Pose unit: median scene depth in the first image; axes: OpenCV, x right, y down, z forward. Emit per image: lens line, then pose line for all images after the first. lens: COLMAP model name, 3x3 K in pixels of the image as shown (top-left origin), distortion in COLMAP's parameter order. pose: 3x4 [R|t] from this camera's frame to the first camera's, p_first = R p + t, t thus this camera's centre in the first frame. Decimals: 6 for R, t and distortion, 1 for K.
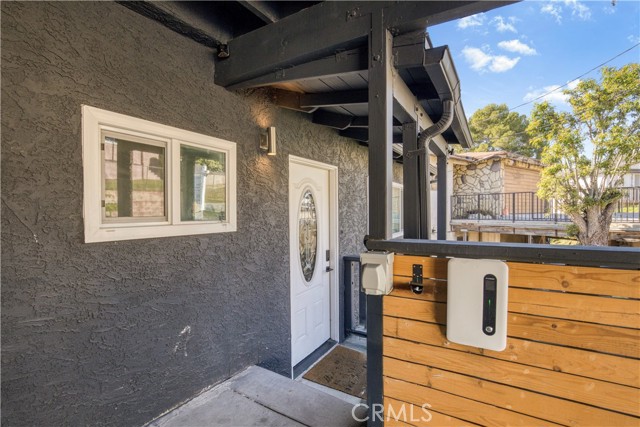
lens RADIAL K [[302.5, 0, 321.6], [0, 302.5, 207.7], [0, 0, 1]] dist [-0.023341, 0.000757]
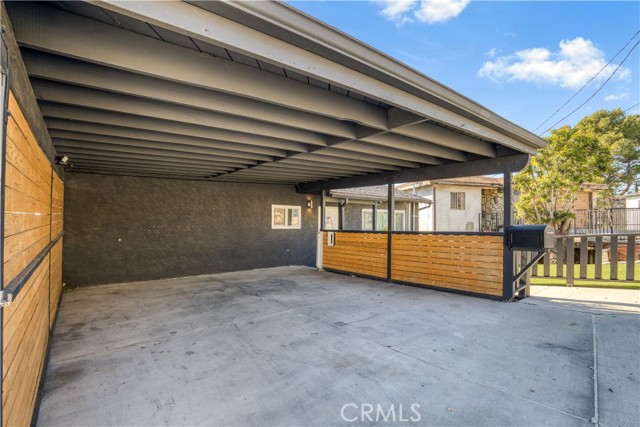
lens RADIAL K [[302.5, 0, 317.8], [0, 302.5, 216.3], [0, 0, 1]] dist [-0.023341, 0.000757]
pose [[0.934582, 0.004286, -0.355722, 1.251151], [-0.008752, 0.999902, -0.010947, -0.040059], [0.355640, 0.013345, 0.934528, -2.463173]]
